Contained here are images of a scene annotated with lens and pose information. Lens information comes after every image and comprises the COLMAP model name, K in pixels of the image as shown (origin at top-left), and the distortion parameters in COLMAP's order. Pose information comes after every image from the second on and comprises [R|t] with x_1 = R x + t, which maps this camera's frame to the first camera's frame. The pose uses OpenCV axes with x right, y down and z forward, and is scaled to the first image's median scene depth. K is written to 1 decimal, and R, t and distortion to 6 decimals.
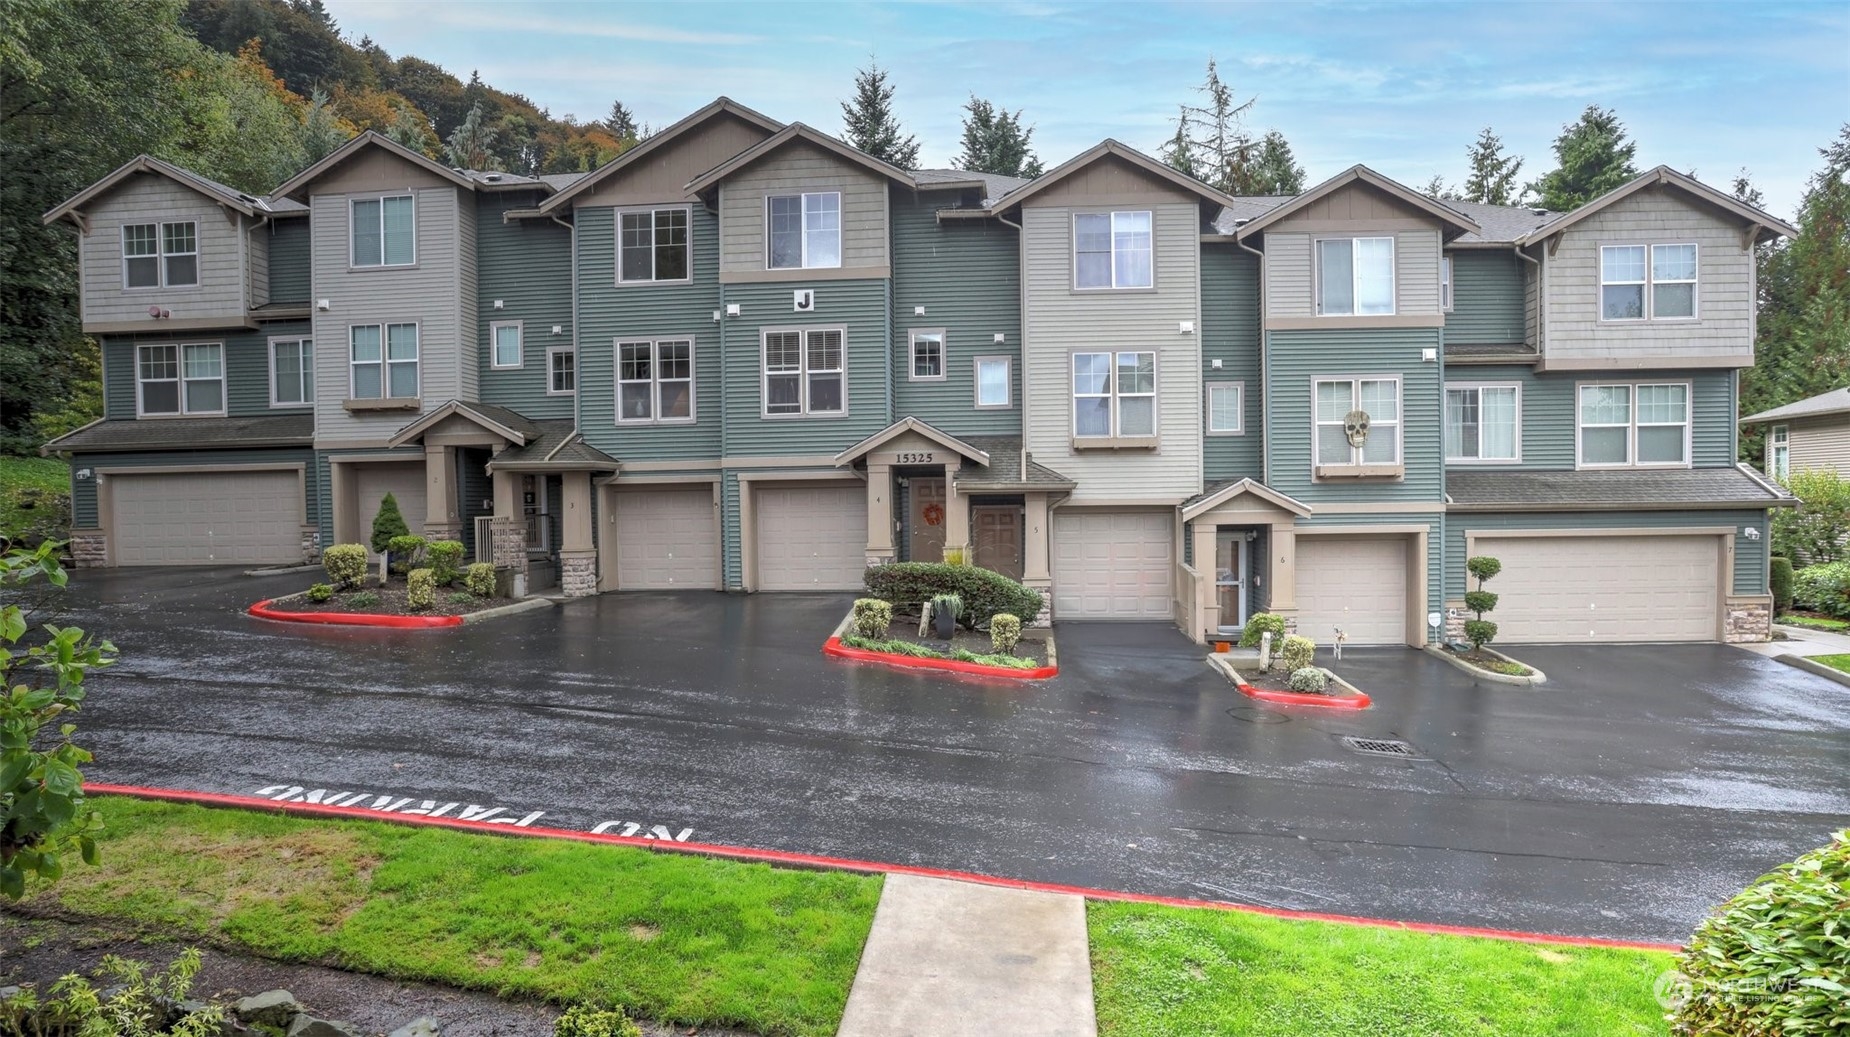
lens RADIAL K [[923.9, 0, 928.5], [0, 923.9, 541.1], [0, 0, 1]] dist [-0.035508, 0.000470]
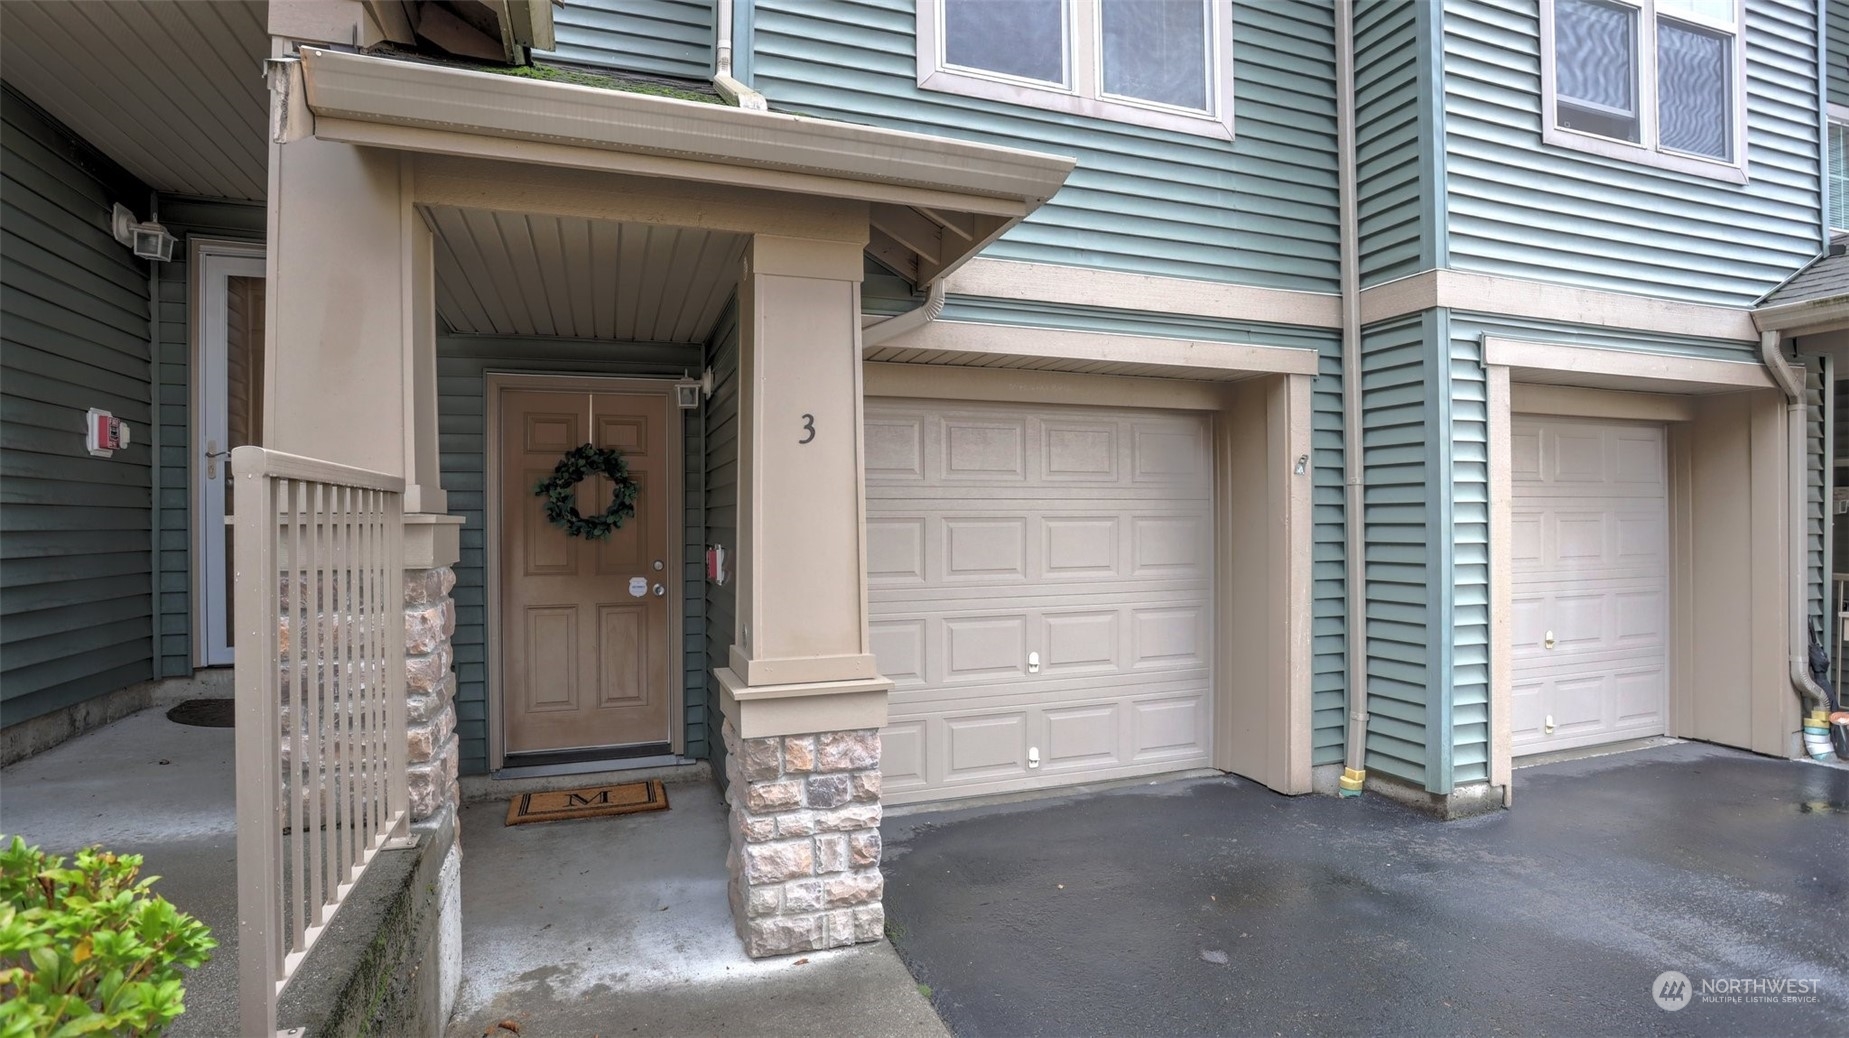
lens RADIAL K [[885.3, 0, 924.5], [0, 885.3, 519.0], [0, 0, 1]] dist [-0.001618, -0.000090]
pose [[0.896385, 0.009254, 0.443181, -0.413262], [0.005266, 0.999489, -0.031522, -0.015569], [-0.443246, 0.030590, 0.895878, 0.781151]]
